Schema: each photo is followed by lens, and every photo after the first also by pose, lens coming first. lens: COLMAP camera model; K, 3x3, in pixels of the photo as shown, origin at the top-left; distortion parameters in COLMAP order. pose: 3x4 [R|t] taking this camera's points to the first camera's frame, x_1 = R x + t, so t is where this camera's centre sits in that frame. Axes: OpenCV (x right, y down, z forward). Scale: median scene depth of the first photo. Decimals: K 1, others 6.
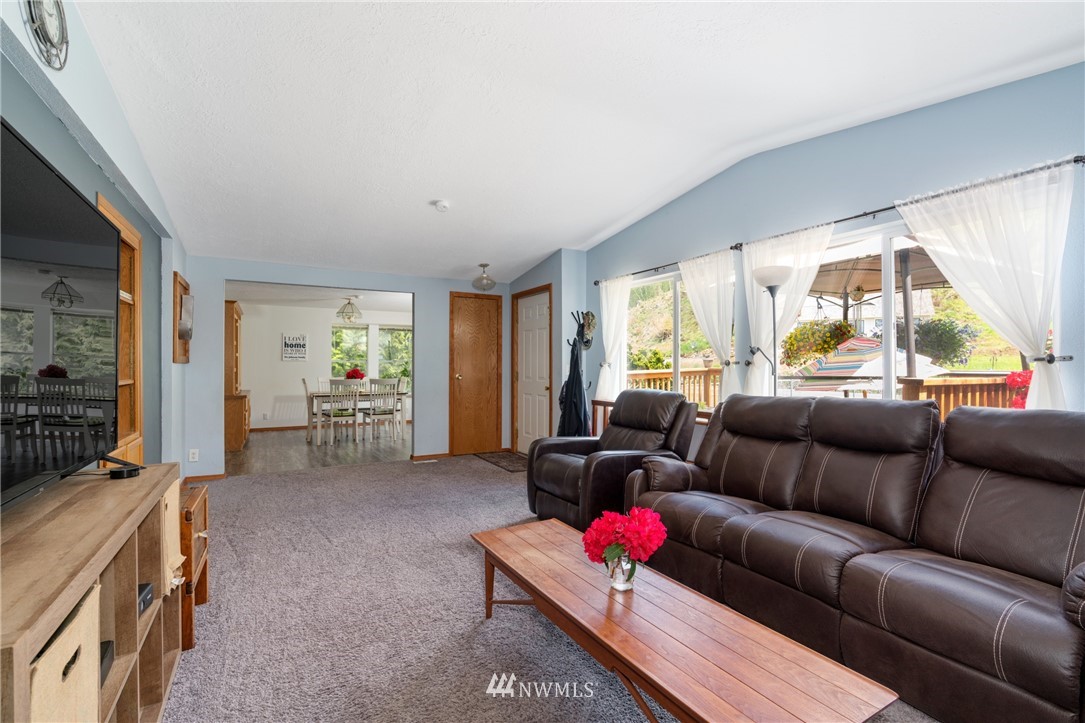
lens RADIAL K [[487.8, 0, 543.1], [0, 487.8, 364.6], [0, 0, 1]] dist [0.000810, 0.000471]
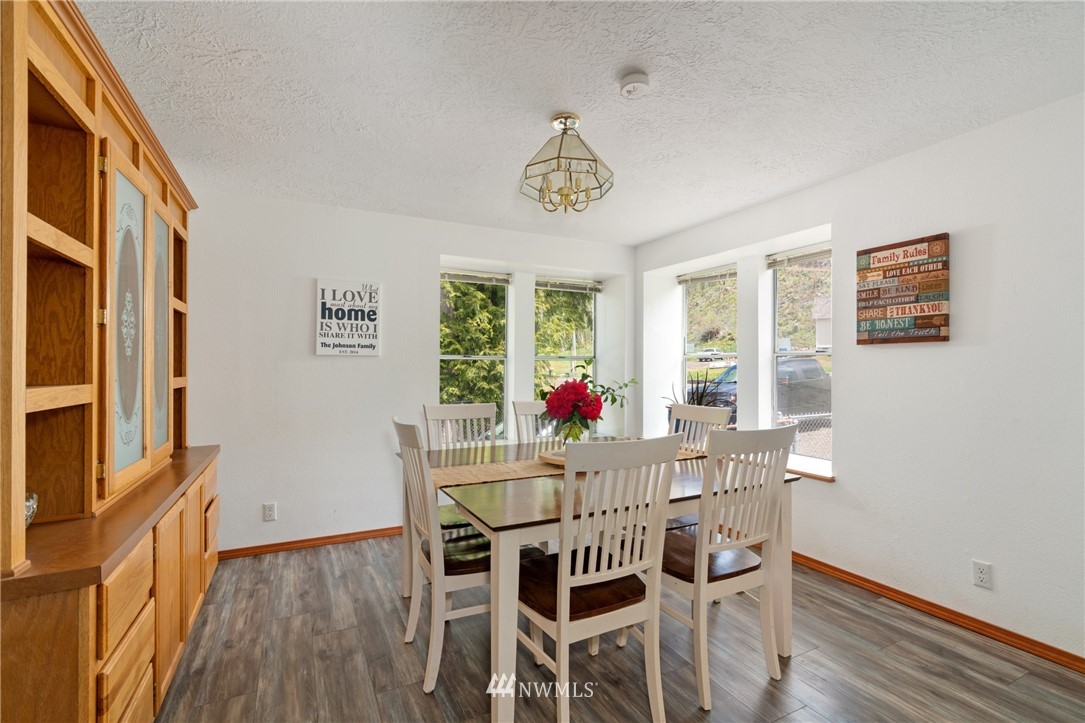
lens RADIAL K [[487.8, 0, 542.2], [0, 487.8, 365.3], [0, 0, 1]] dist [0.000810, 0.000471]
pose [[0.999747, 0.011143, -0.019545, -0.356936], [-0.011141, 0.999938, 0.000185, -0.002269], [0.019546, 0.000033, 0.999809, 0.638881]]
